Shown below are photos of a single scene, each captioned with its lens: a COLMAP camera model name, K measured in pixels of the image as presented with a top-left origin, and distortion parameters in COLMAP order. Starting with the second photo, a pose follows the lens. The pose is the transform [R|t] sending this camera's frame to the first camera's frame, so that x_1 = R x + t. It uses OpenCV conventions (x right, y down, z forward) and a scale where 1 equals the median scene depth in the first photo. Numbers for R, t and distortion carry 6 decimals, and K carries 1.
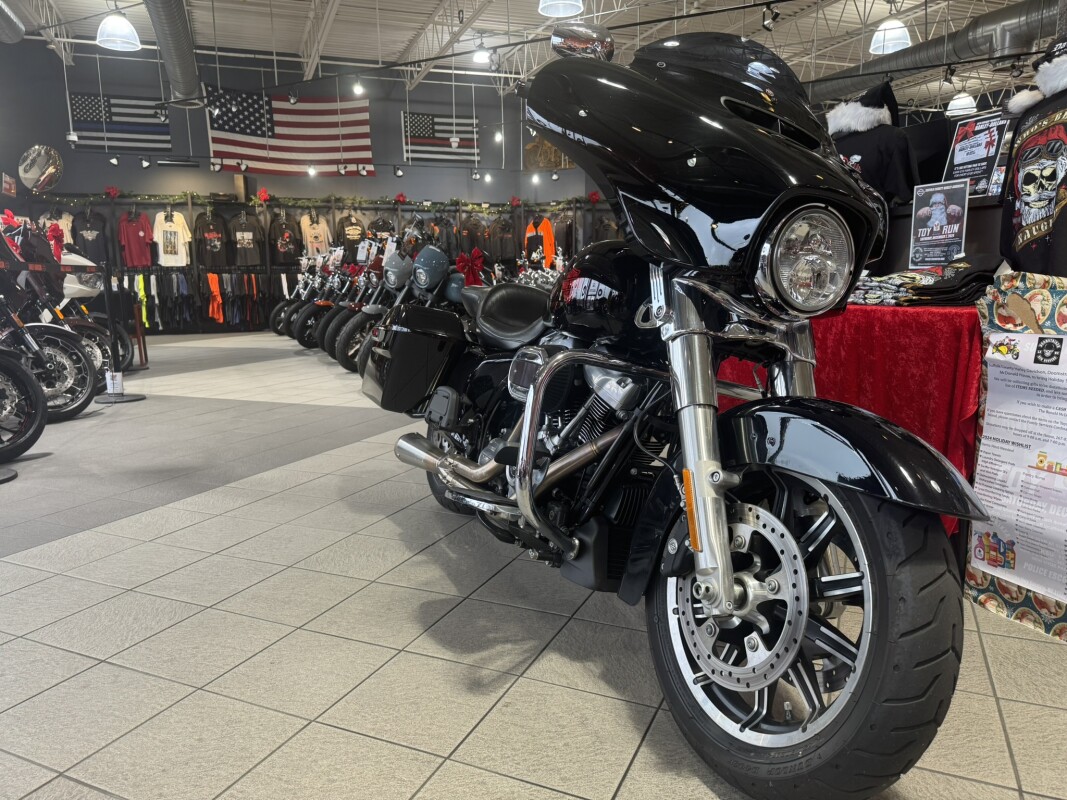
lens RADIAL K [[750.1, 0, 532.7], [0, 750.1, 412.5], [0, 0, 1]] dist [0.035943, -0.036578]
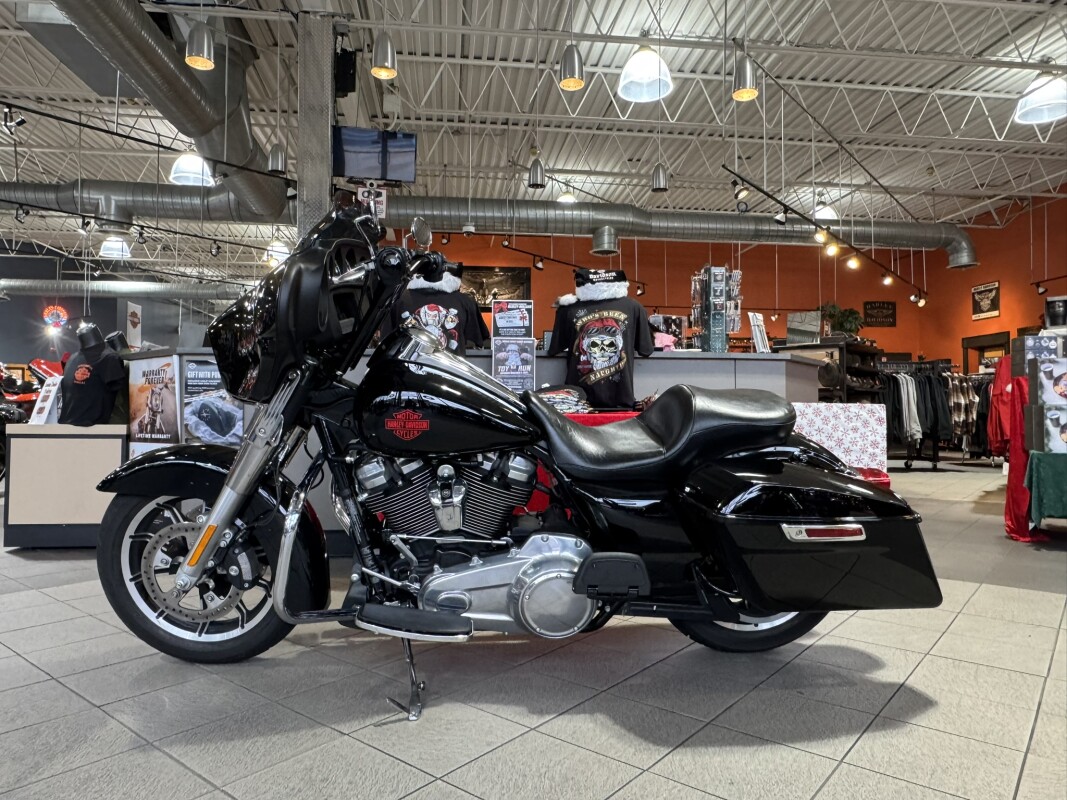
lens RADIAL K [[718.2, 0, 519.1], [0, 718.2, 400.5], [0, 0, 1]] dist [0.000472, -0.000850]
pose [[0.263797, 0.036210, 0.963898, -0.867422], [0.161295, 0.983569, -0.081092, -0.061550], [-0.950997, 0.176864, 0.253622, 0.657165]]
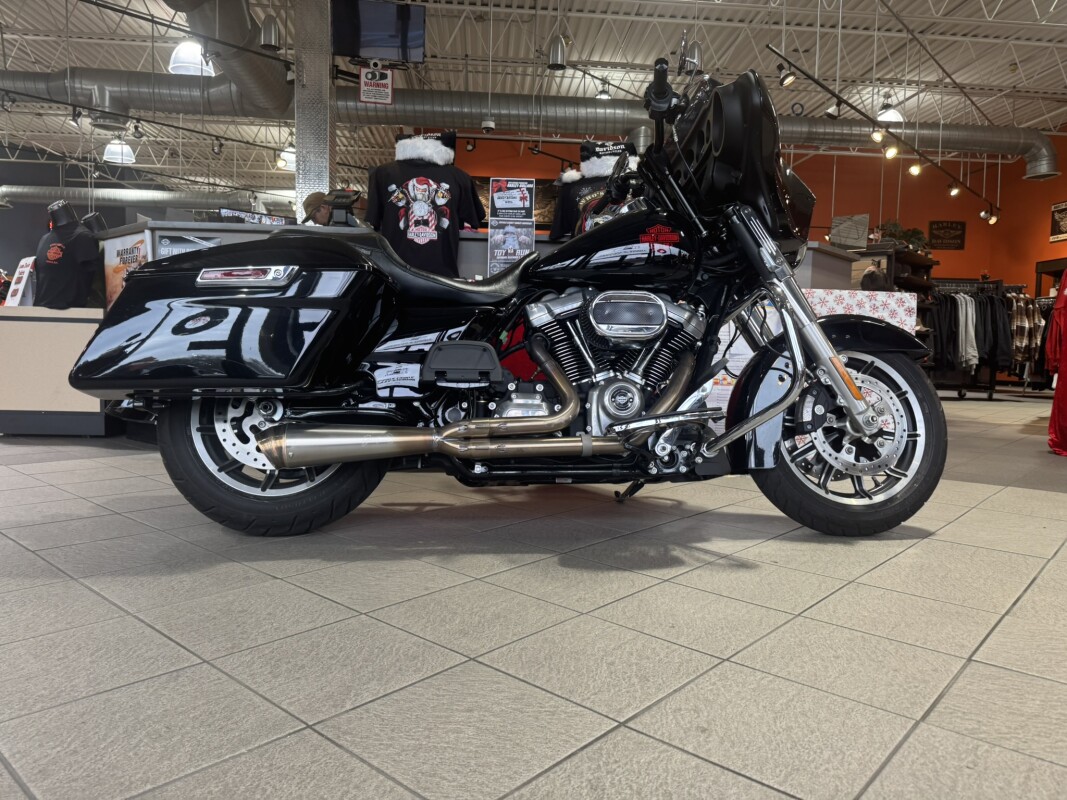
lens RADIAL K [[750.1, 0, 532.7], [0, 750.1, 412.5], [0, 0, 1]] dist [0.035943, -0.036578]
pose [[0.296839, -0.056372, 0.953262, -0.818284], [0.143364, 0.989573, 0.013877, 0.041326], [-0.944105, 0.132544, 0.301825, 0.600507]]
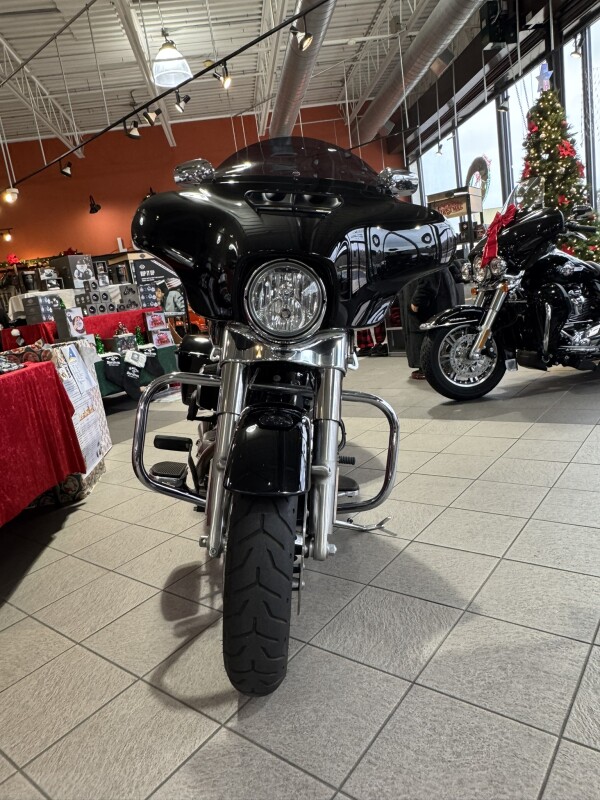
lens RADIAL K [[538.5, 0, 300.0], [0, 538.5, 400.0], [0, 0, 1]] dist [0.000472, -0.000850]
pose [[-0.957408, 0.109379, 0.267219, -0.325100], [0.202638, 0.913810, 0.351980, -0.314006], [-0.205688, 0.391137, -0.897053, 1.668771]]
